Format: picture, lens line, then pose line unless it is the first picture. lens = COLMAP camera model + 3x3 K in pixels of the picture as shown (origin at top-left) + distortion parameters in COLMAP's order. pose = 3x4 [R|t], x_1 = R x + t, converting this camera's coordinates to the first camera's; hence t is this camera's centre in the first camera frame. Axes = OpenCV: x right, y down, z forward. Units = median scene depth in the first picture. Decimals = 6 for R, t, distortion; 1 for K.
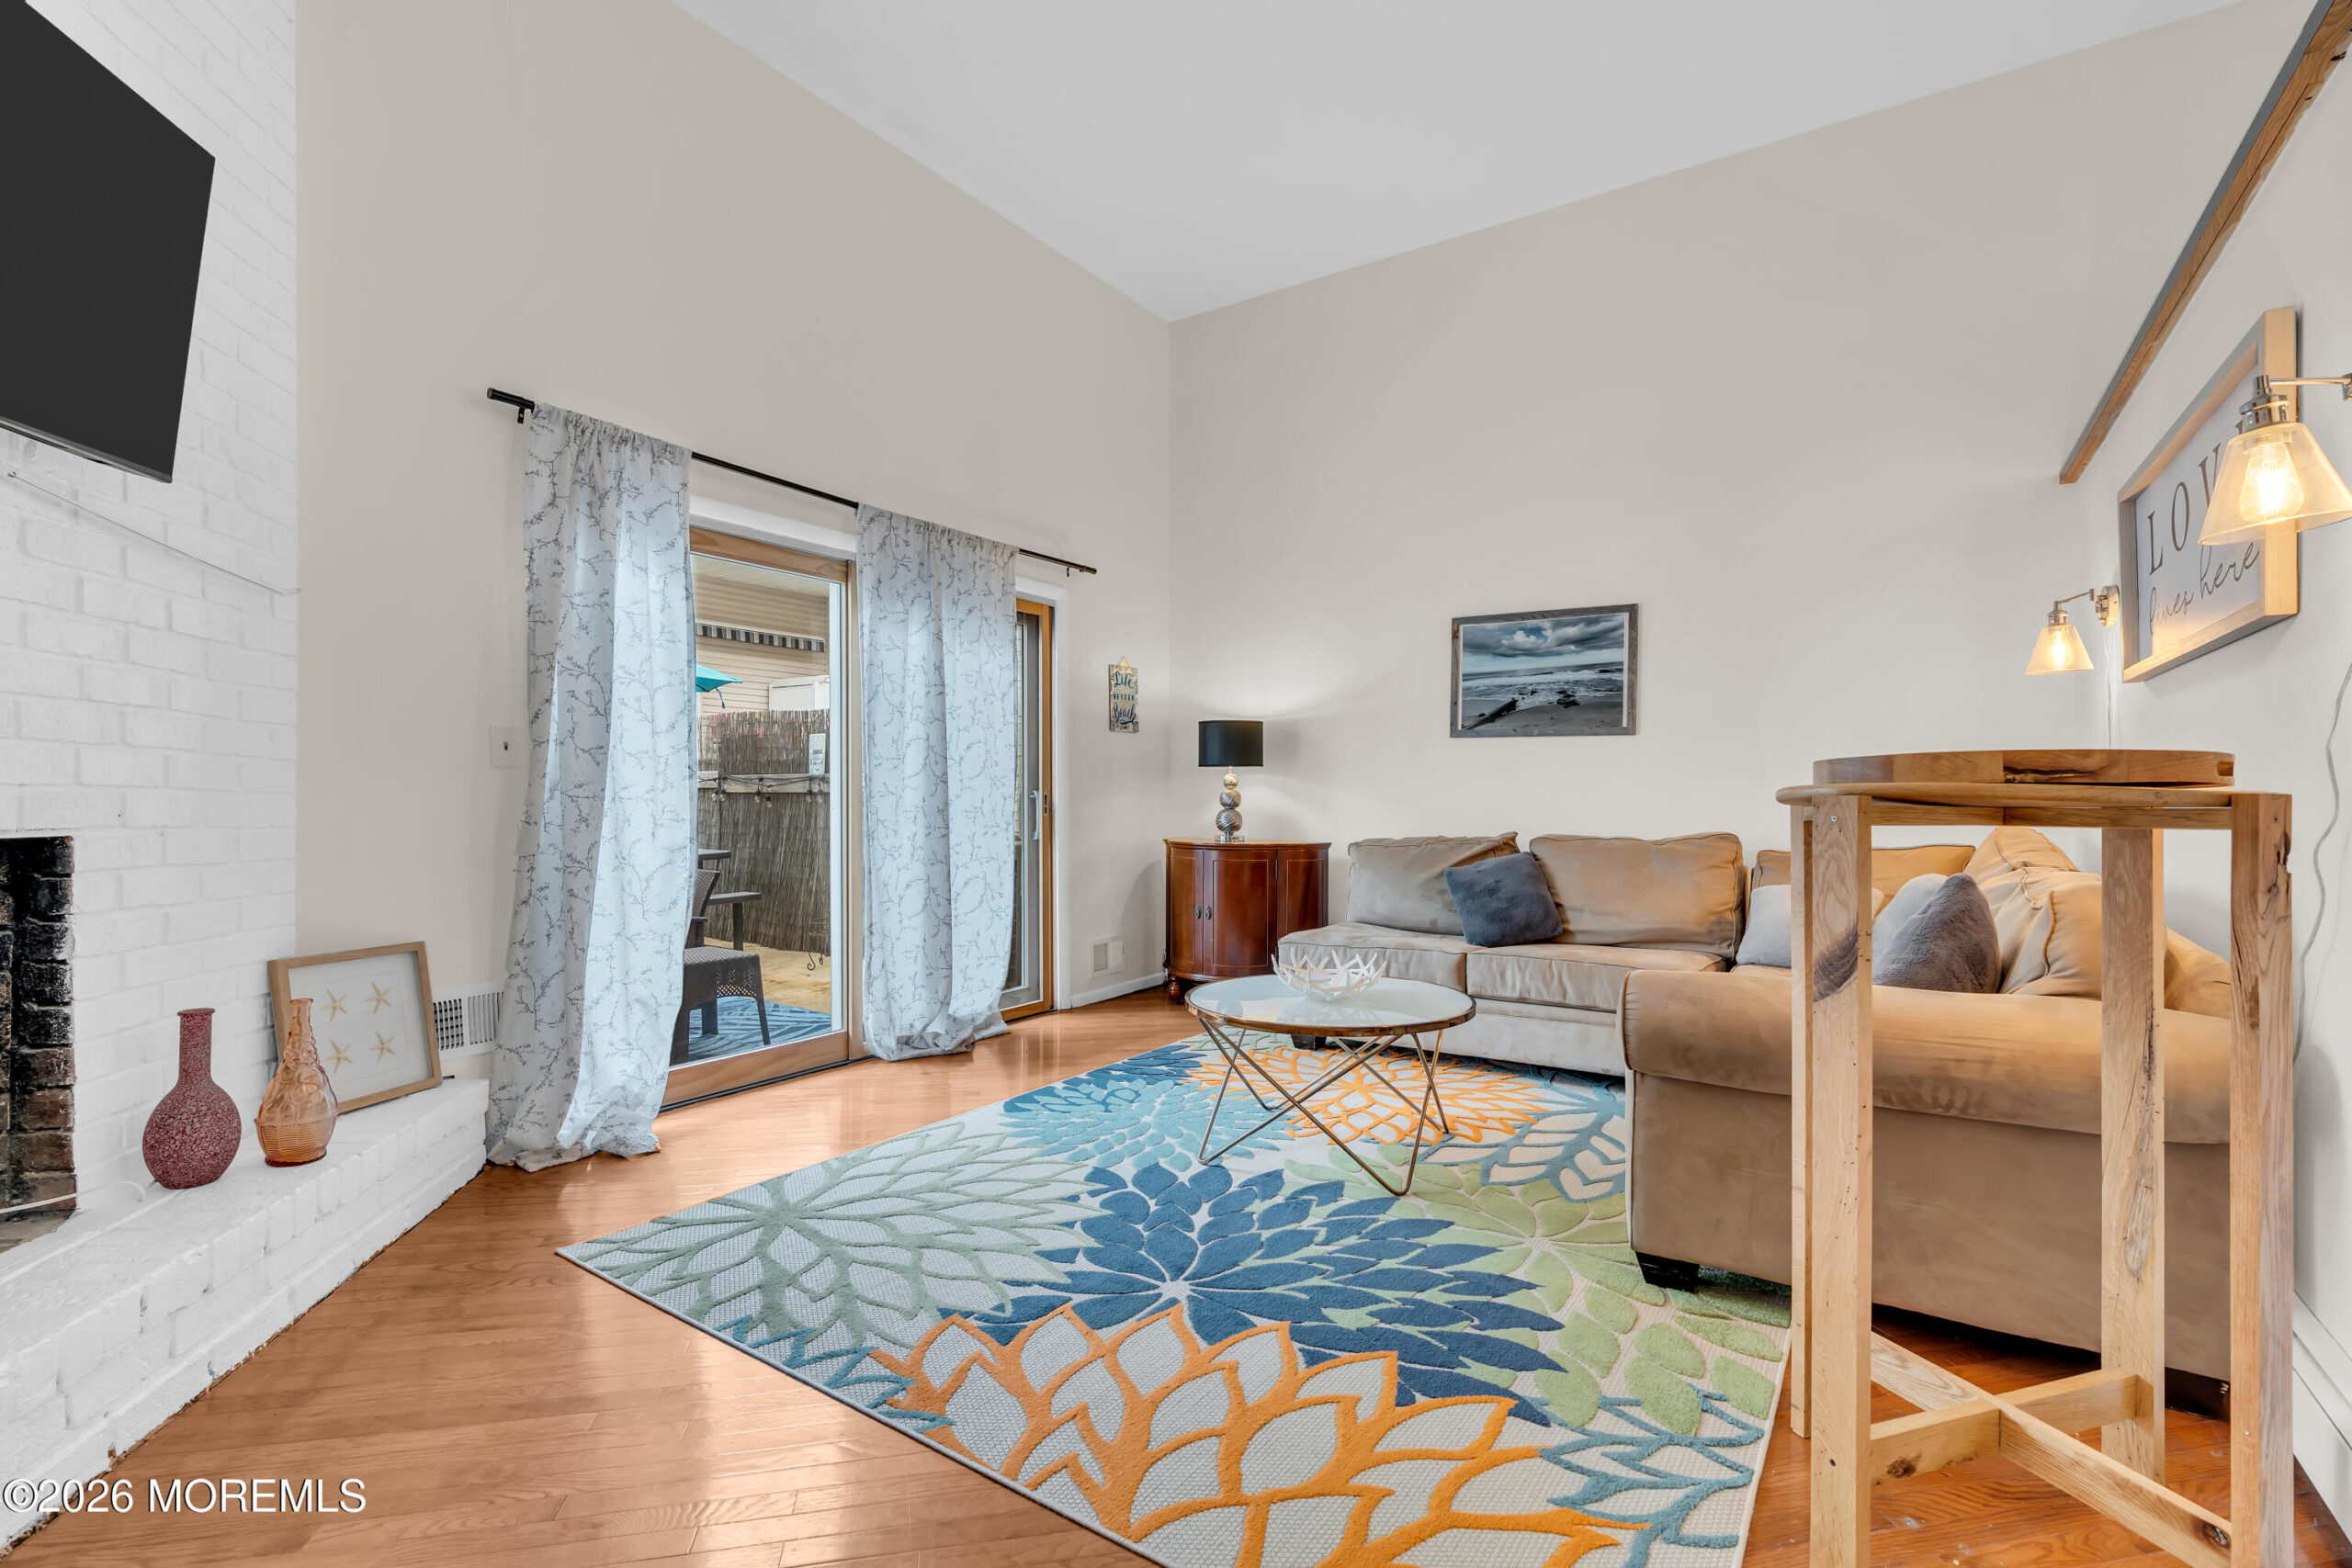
lens RADIAL K [[1070.2, 0, 1164.3], [0, 1070.2, 804.9], [0, 0, 1]] dist [-0.004378, 0.001207]
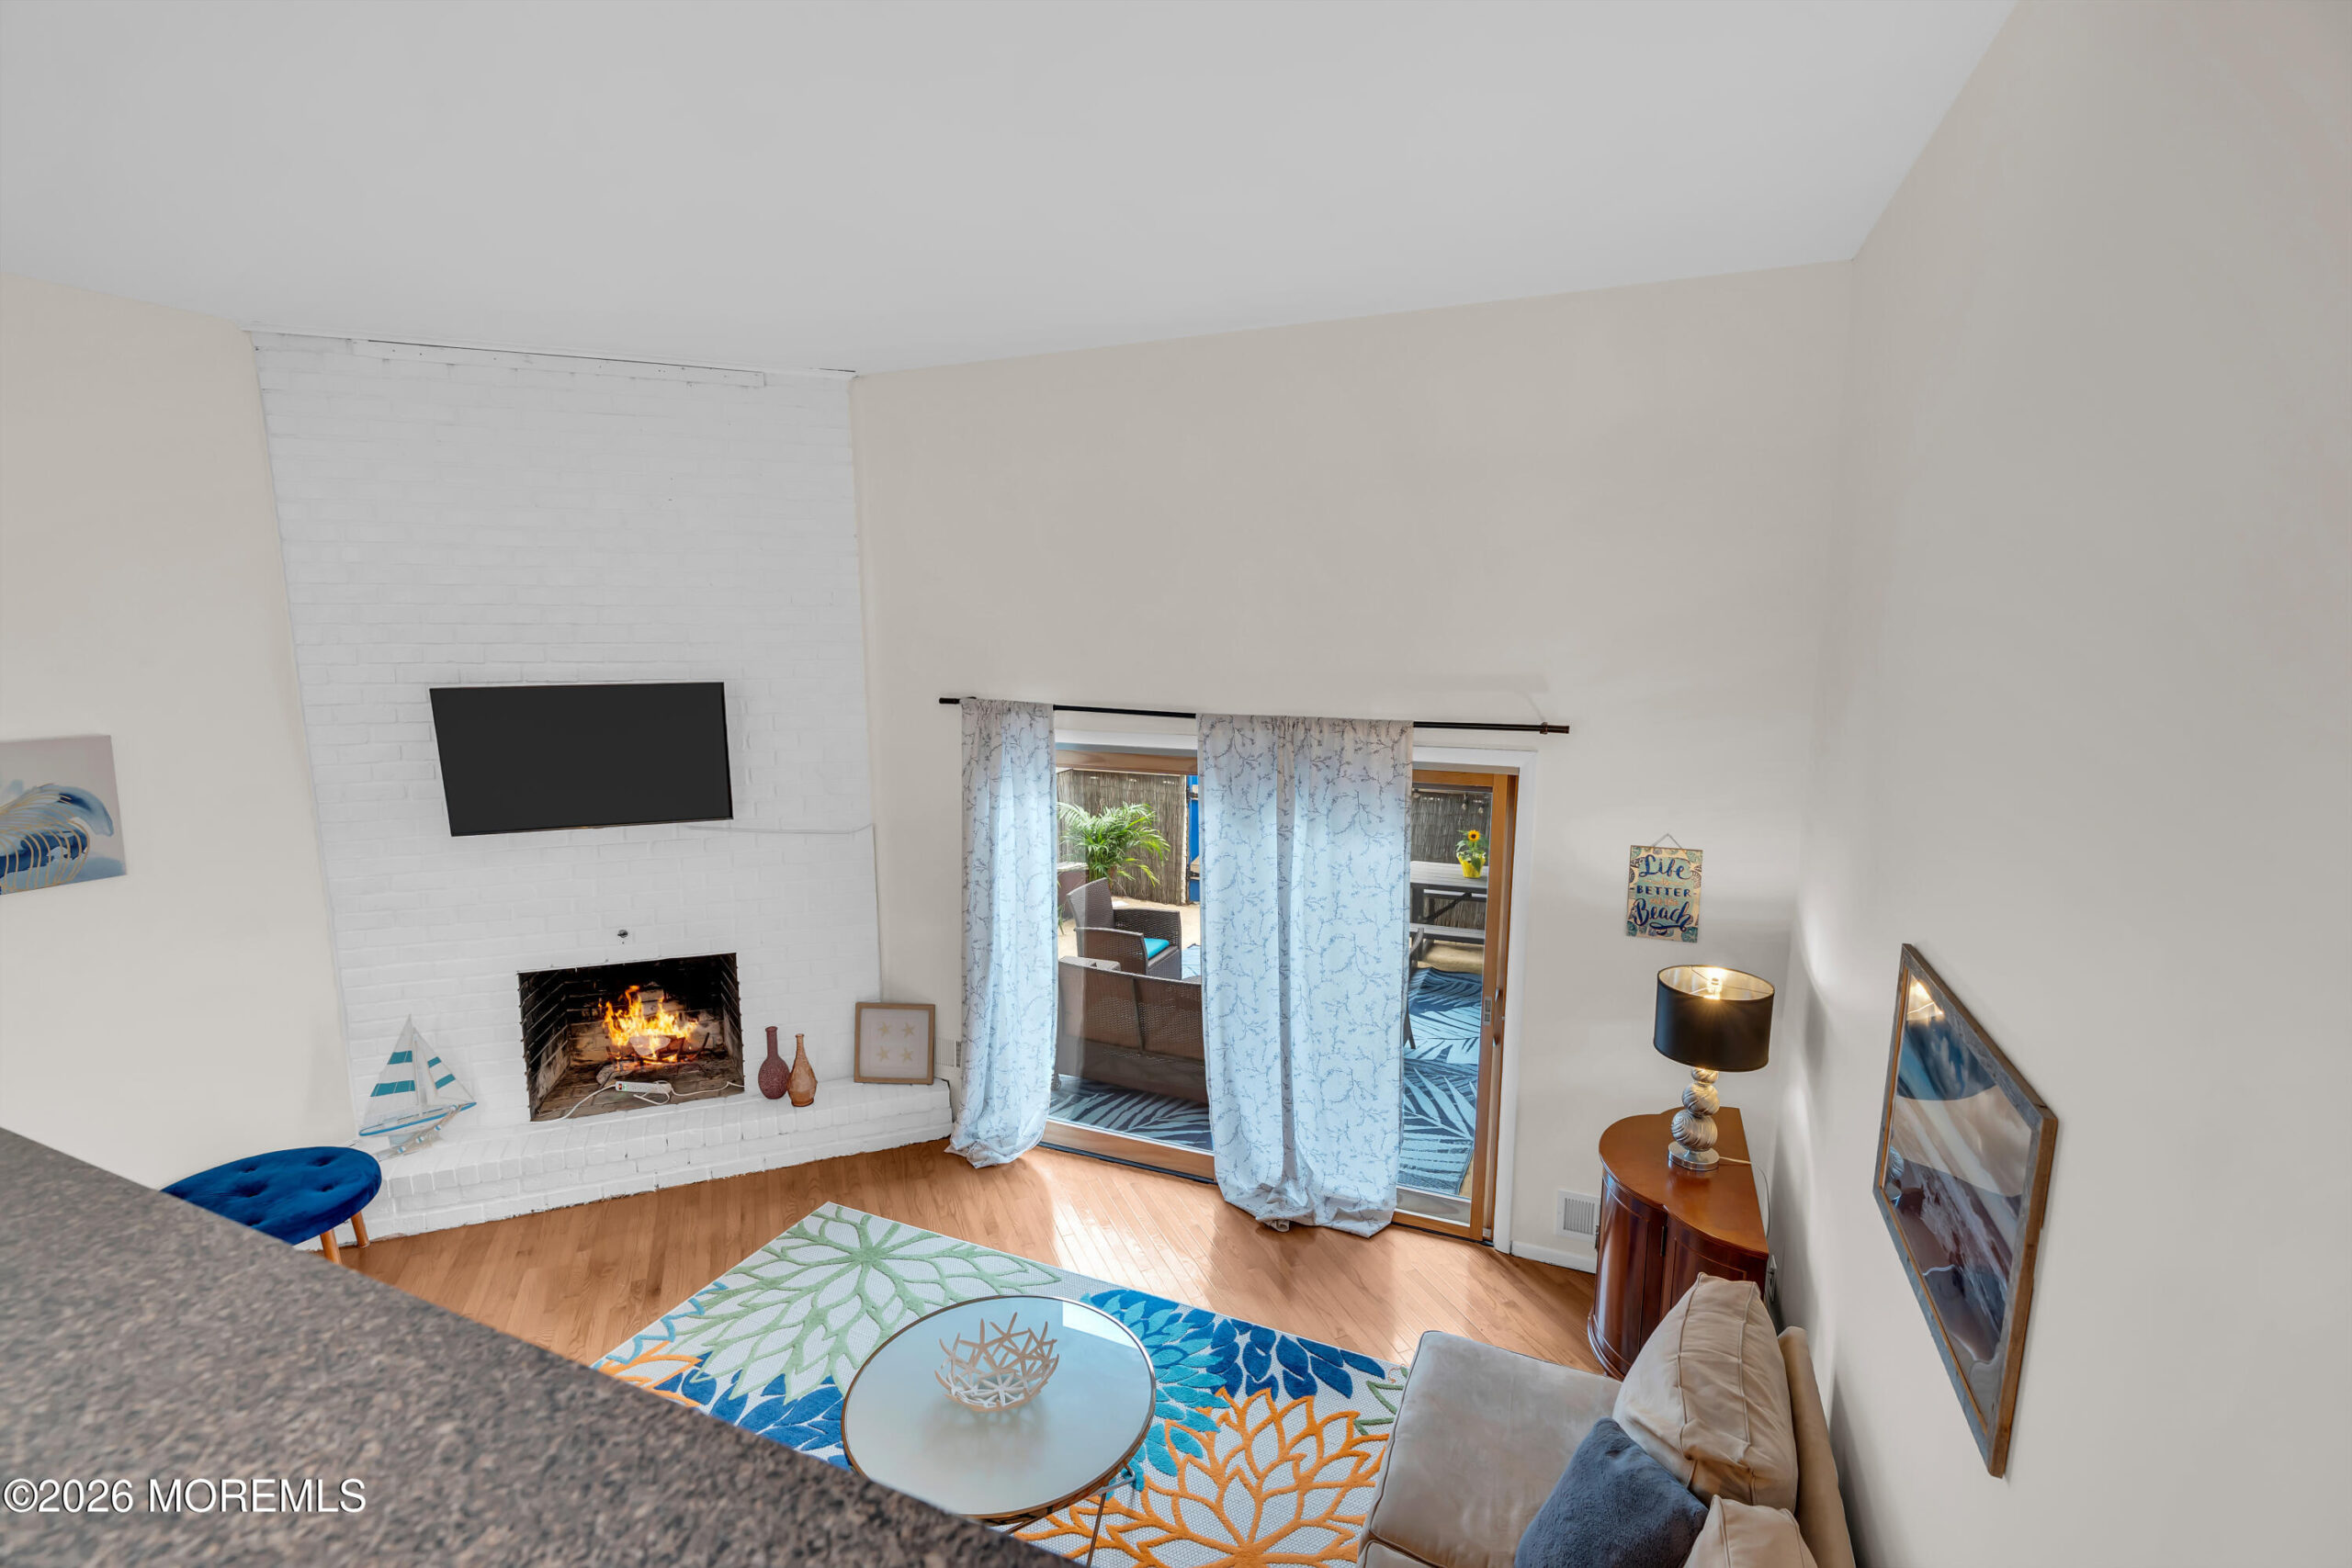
lens RADIAL K [[1060.7, 0, 1165.5], [0, 1060.7, 788.8], [0, 0, 1]] dist [-0.004134, 0.000260]
pose [[0.181334, 0.154990, -0.971131, 1.120377], [-0.004840, 0.987631, 0.156720, -0.543591], [0.983410, -0.023718, 0.179841, 1.113349]]
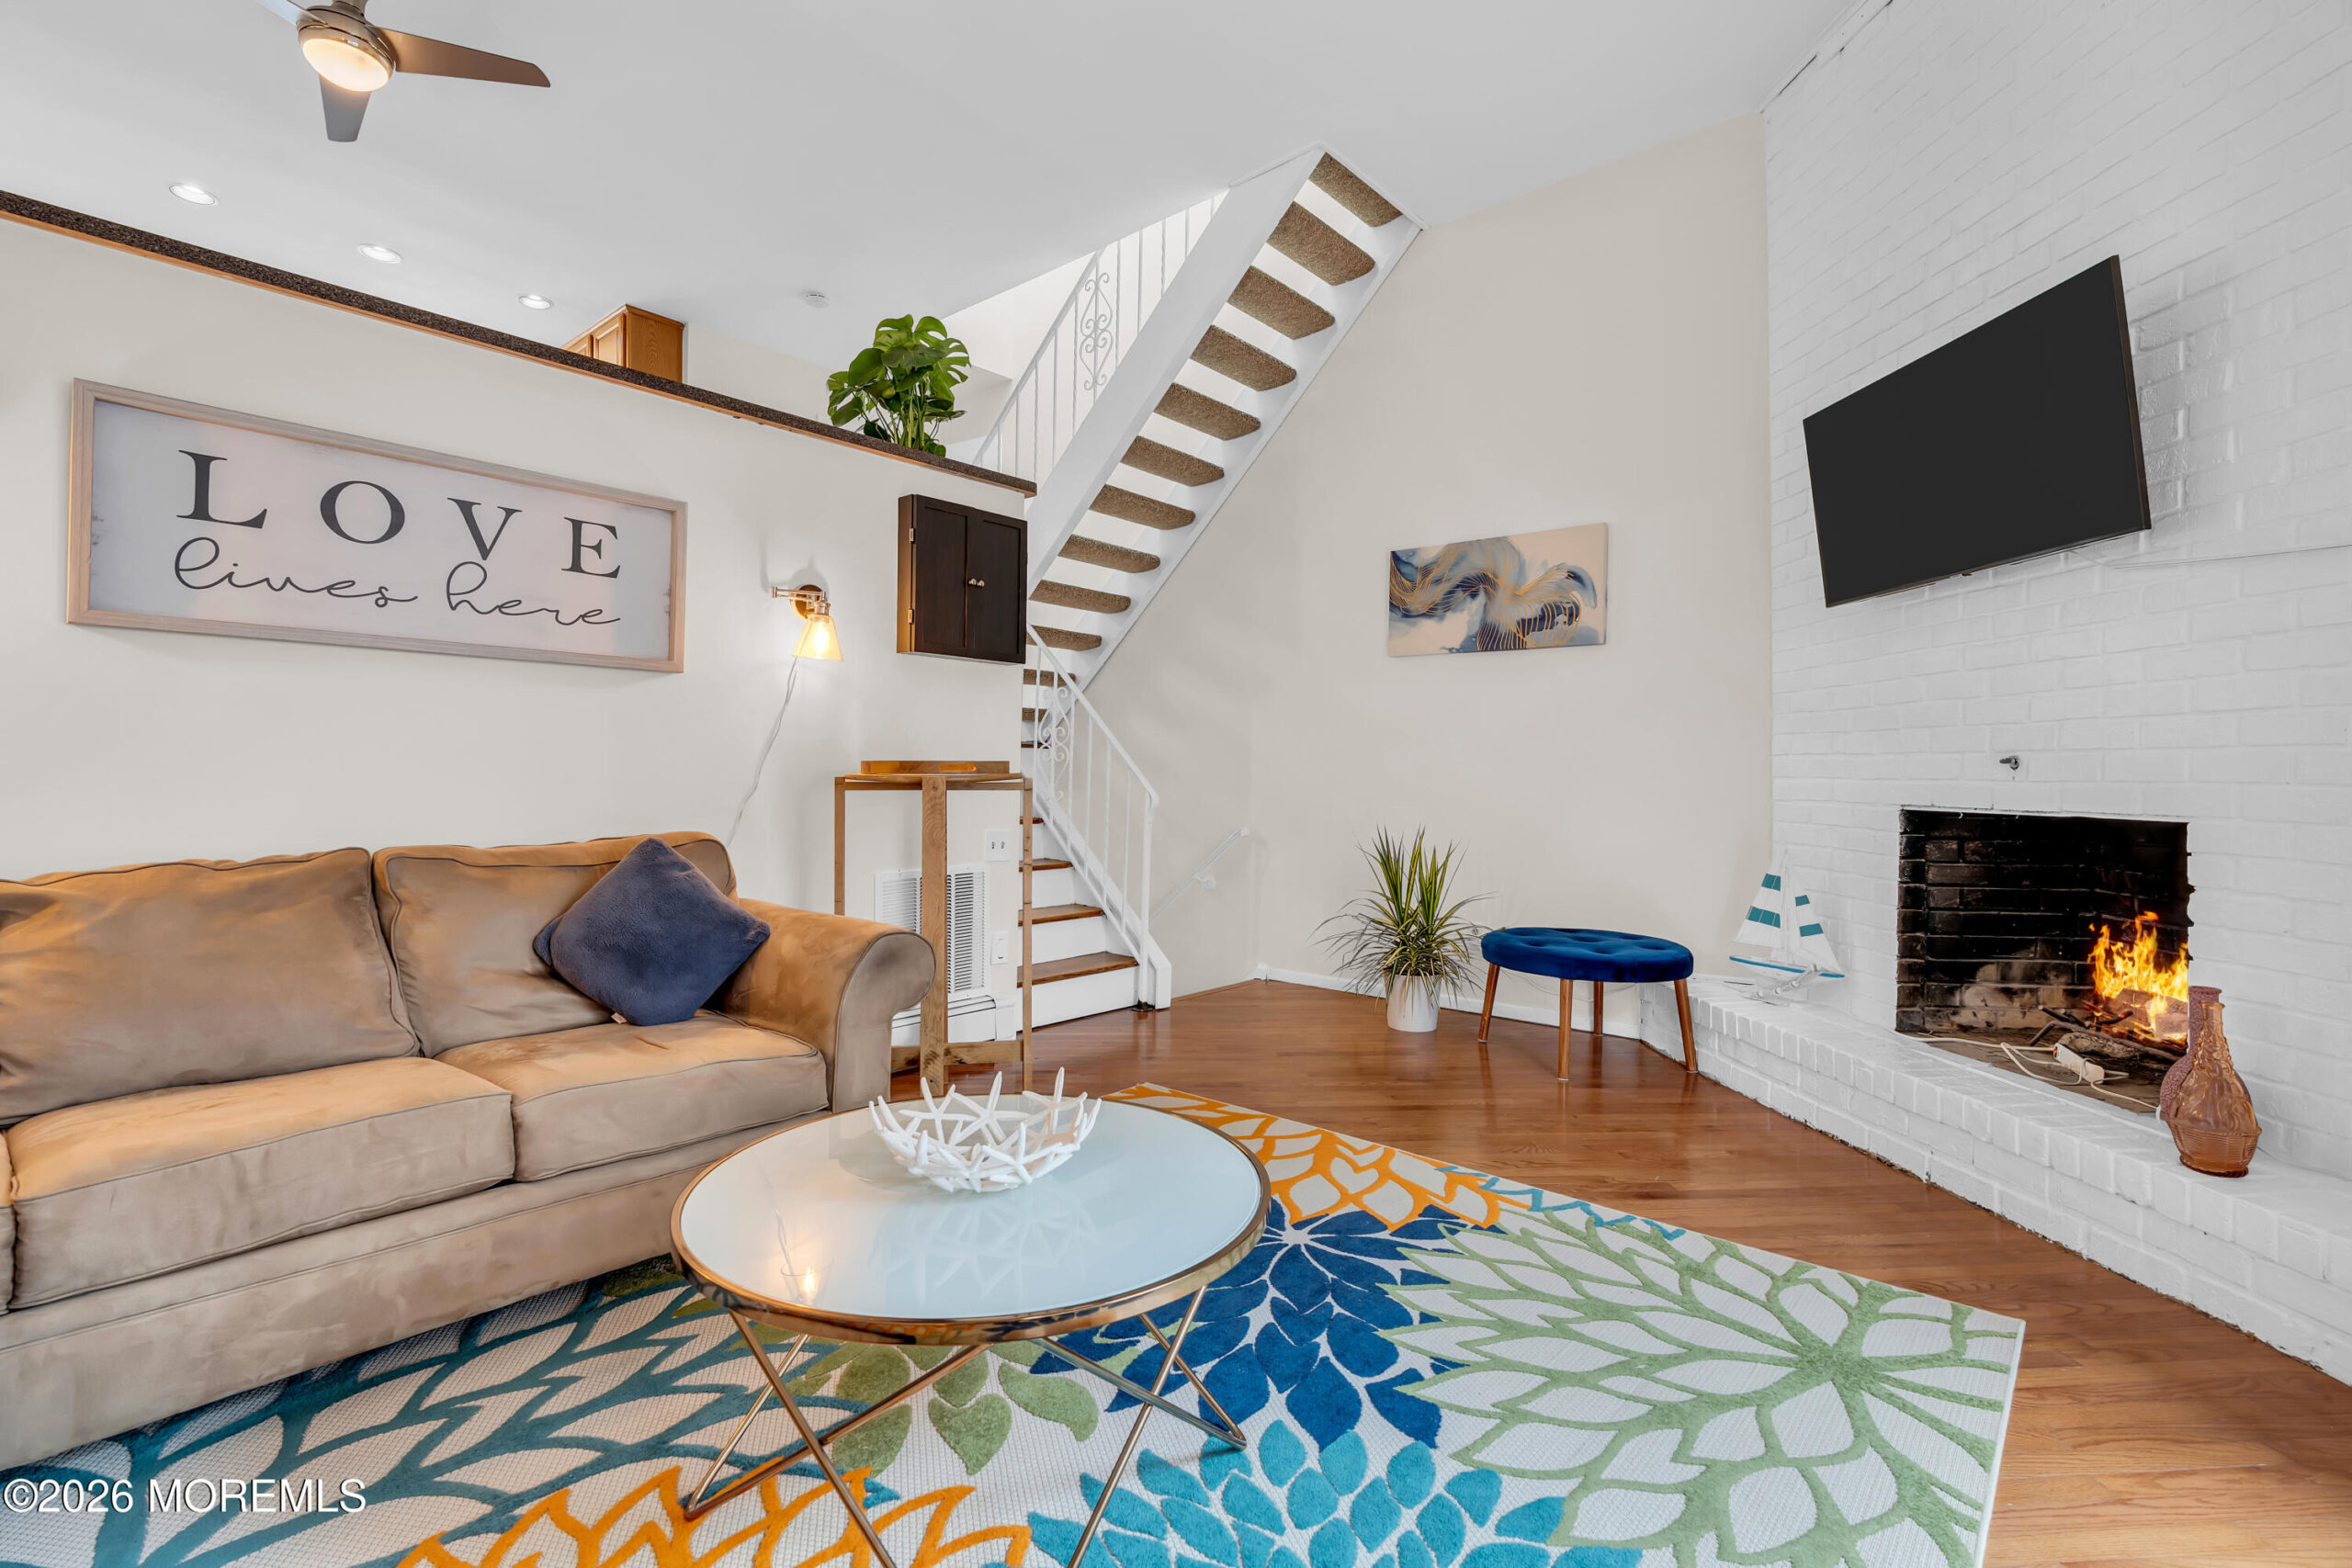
lens RADIAL K [[1050.4, 0, 1176.0], [0, 1050.4, 784.0], [0, 0, 1]] dist [-0.012628, -0.000140]
pose [[-0.993117, -0.012010, 0.116512, 0.010400], [-0.010900, 0.999889, 0.010160, -0.012163], [-0.116621, 0.008820, -0.993137, 1.663727]]
